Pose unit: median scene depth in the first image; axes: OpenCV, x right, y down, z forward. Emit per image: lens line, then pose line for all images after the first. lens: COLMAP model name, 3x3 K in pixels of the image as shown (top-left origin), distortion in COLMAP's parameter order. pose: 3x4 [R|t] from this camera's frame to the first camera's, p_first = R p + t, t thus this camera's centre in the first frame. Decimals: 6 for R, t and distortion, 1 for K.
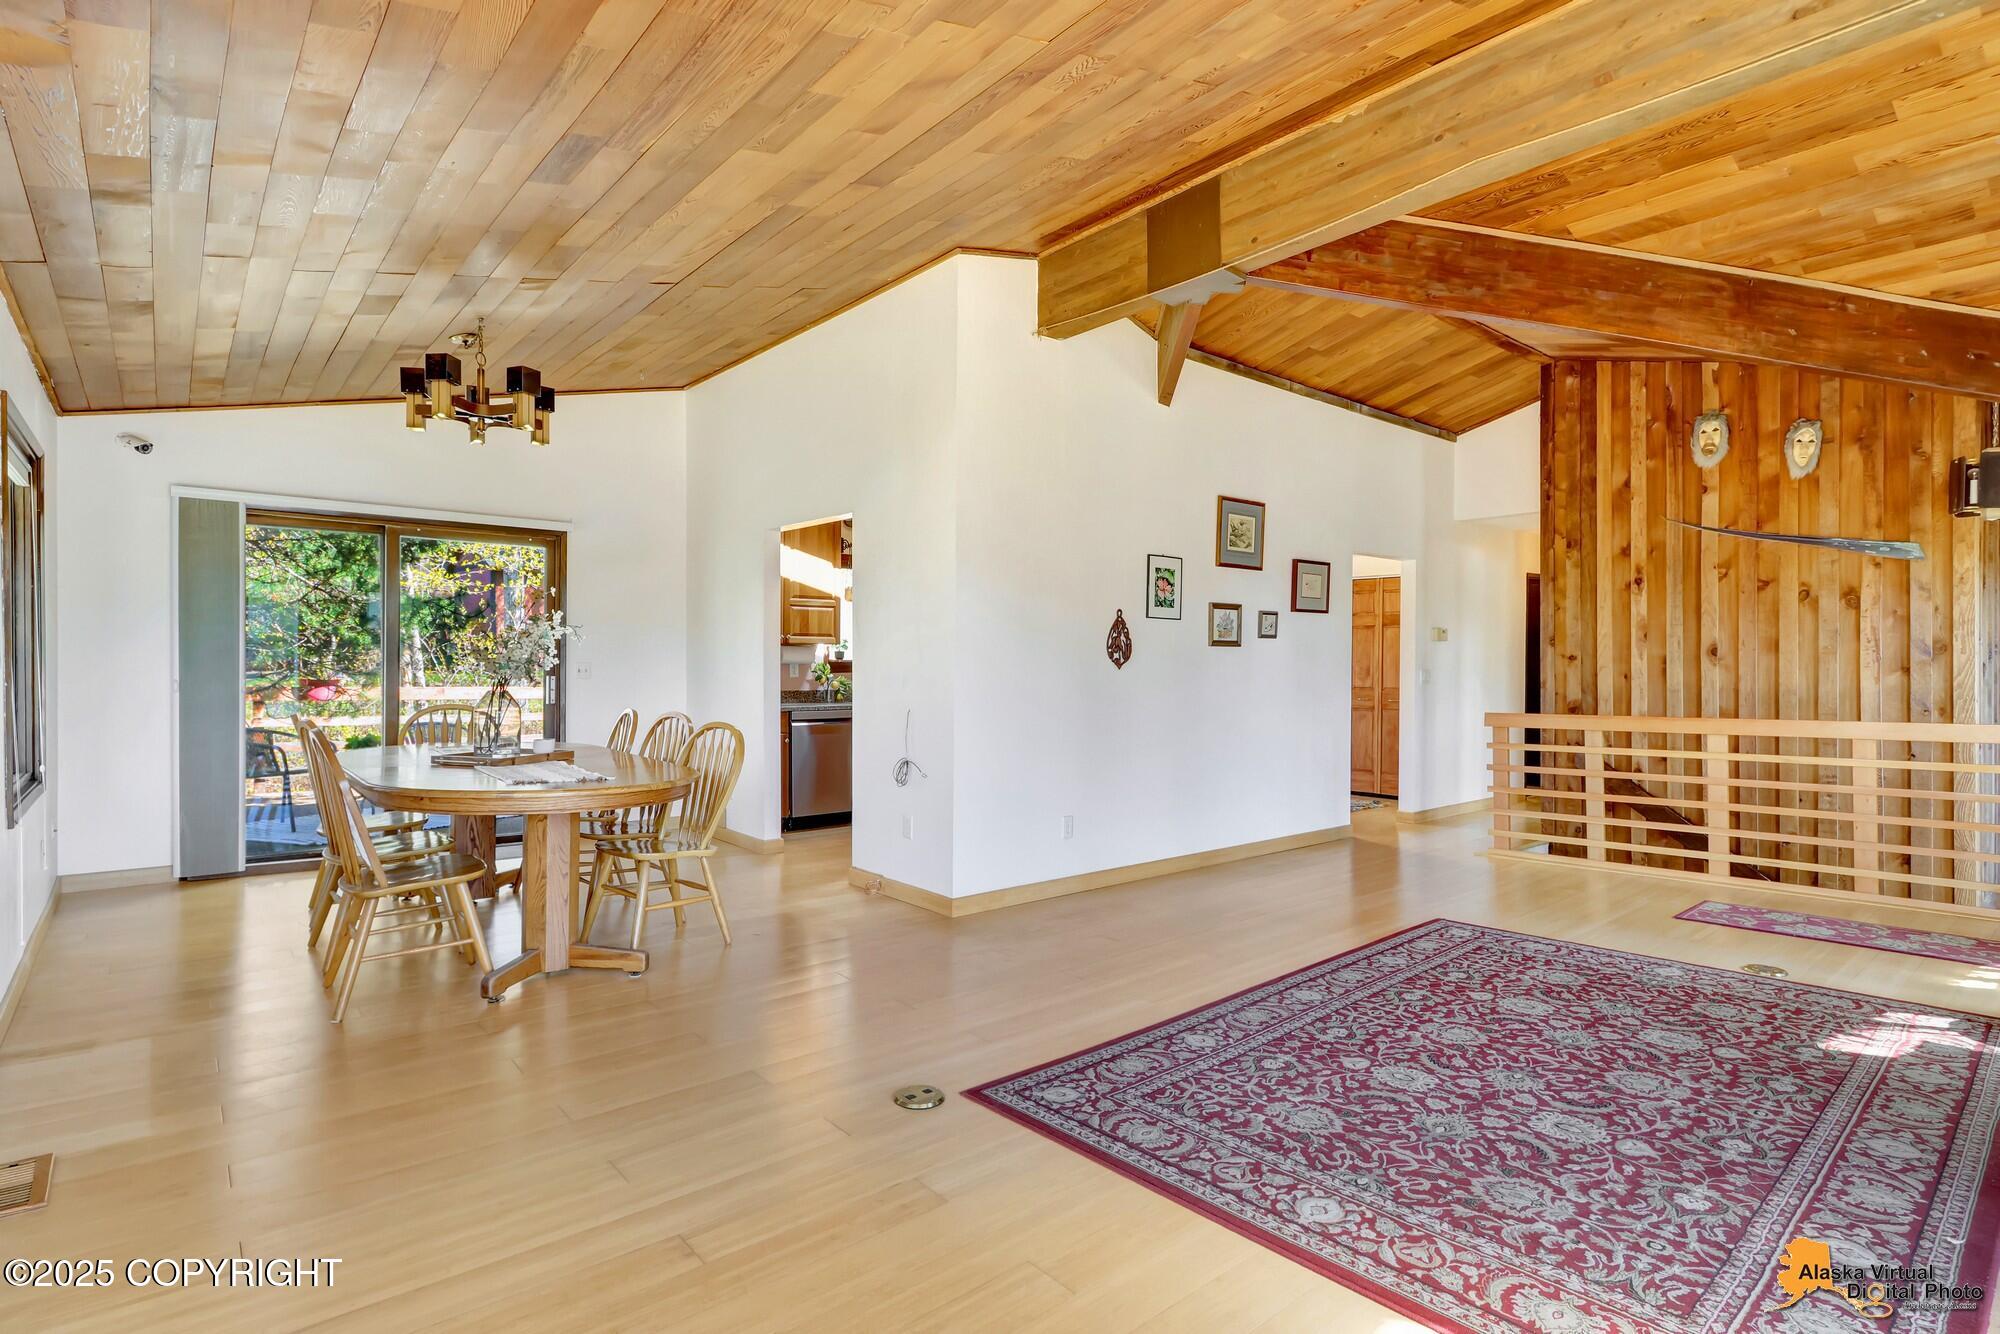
lens RADIAL K [[977.7, 0, 1009.1], [0, 977.7, 666.8], [0, 0, 1]] dist [0.000628, -0.003743]
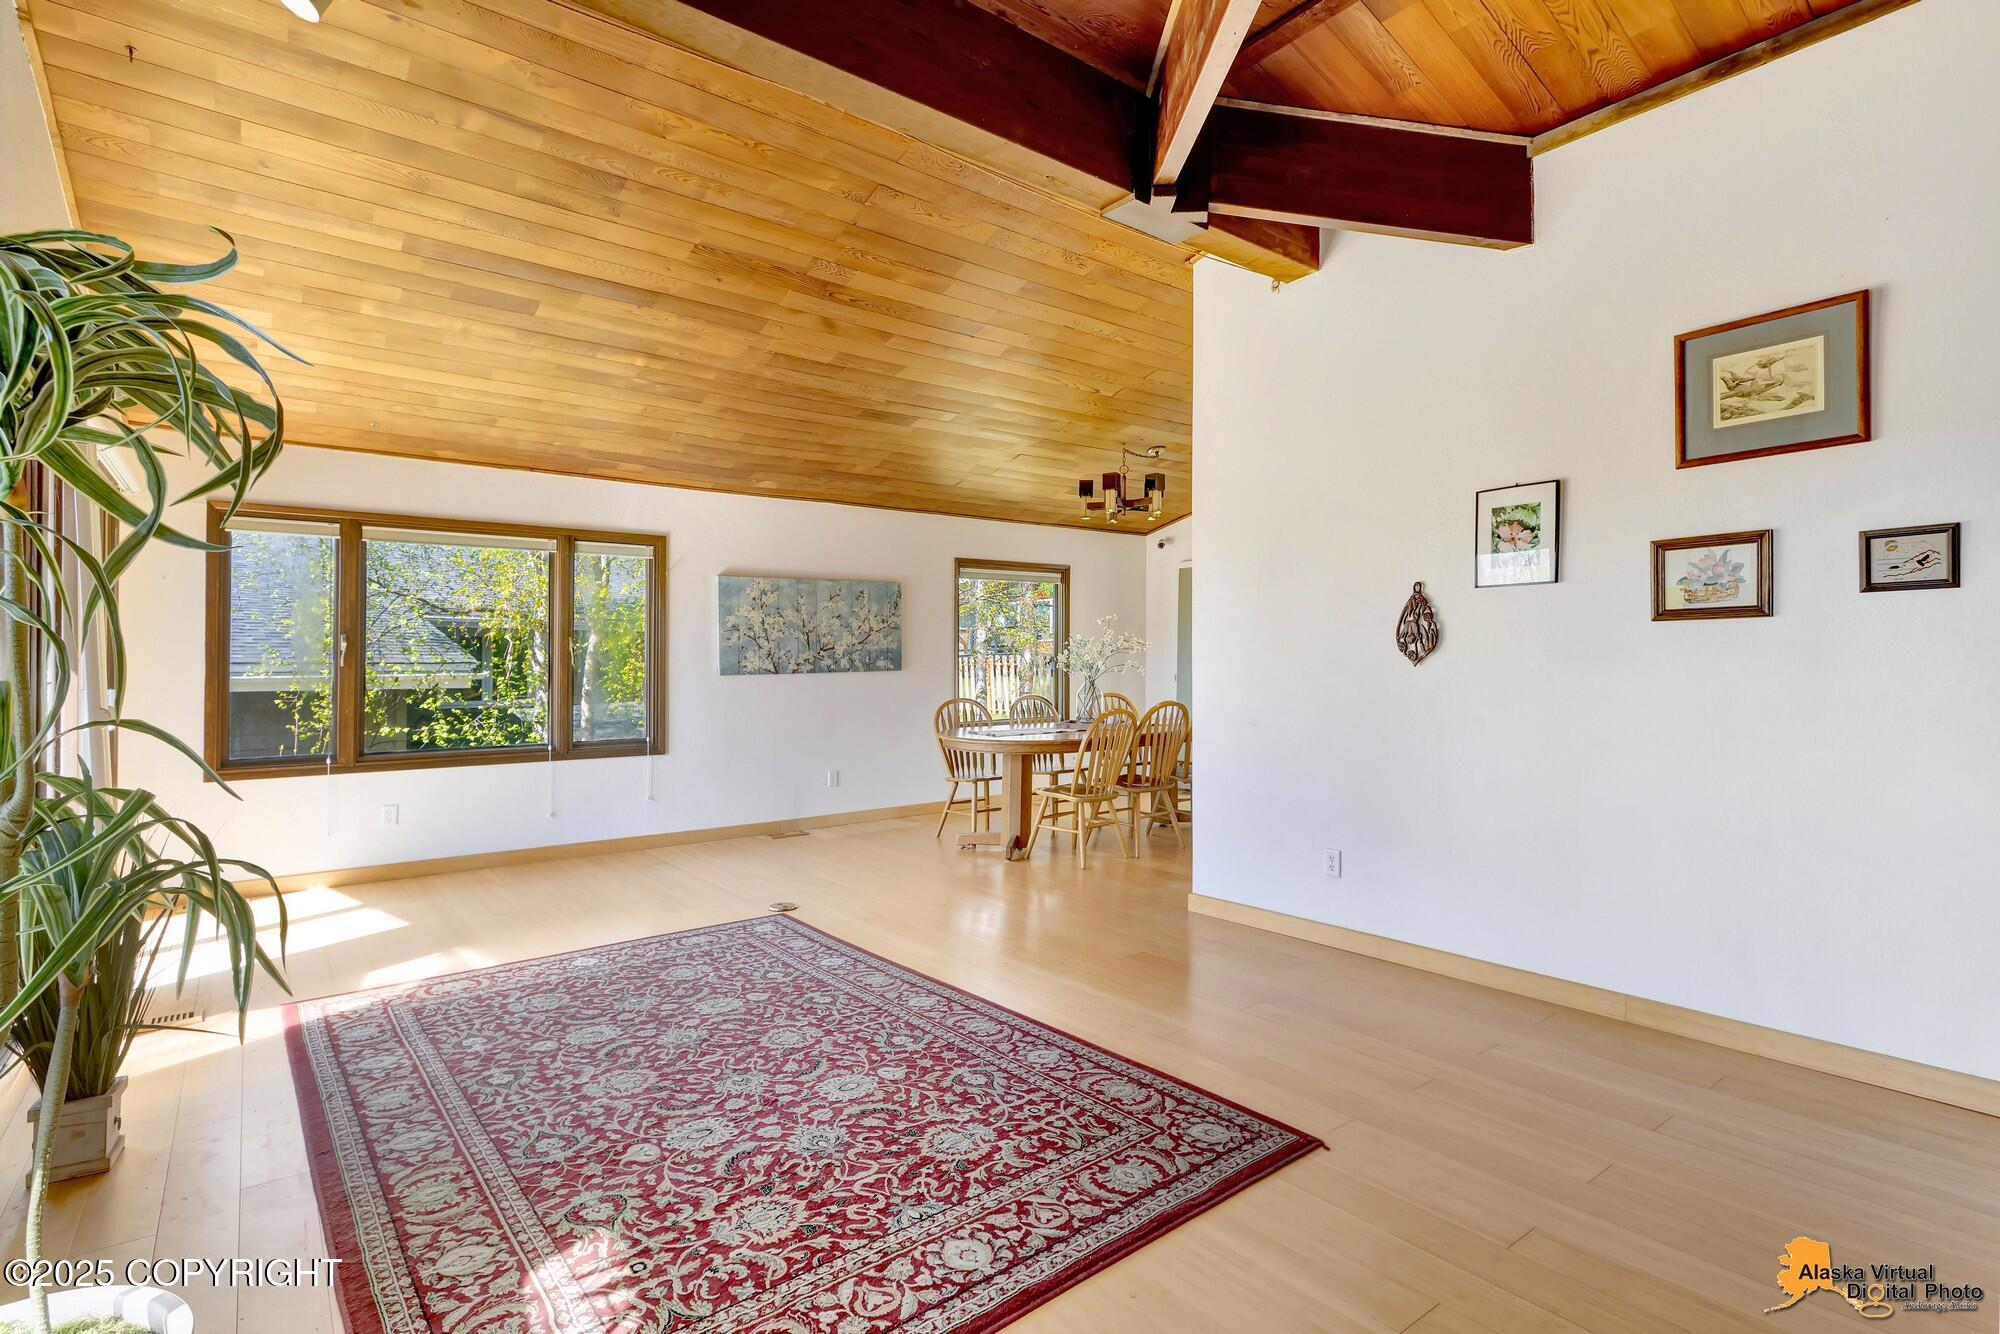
lens RADIAL K [[977.7, 0, 1009.1], [0, 977.7, 683.0], [0, 0, 1]] dist [0.000628, -0.003743]
pose [[-0.036892, 0.020338, -0.999112, 1.153406], [0.013743, 0.999709, 0.019842, -0.005303], [0.999225, -0.012999, -0.037161, 1.010764]]
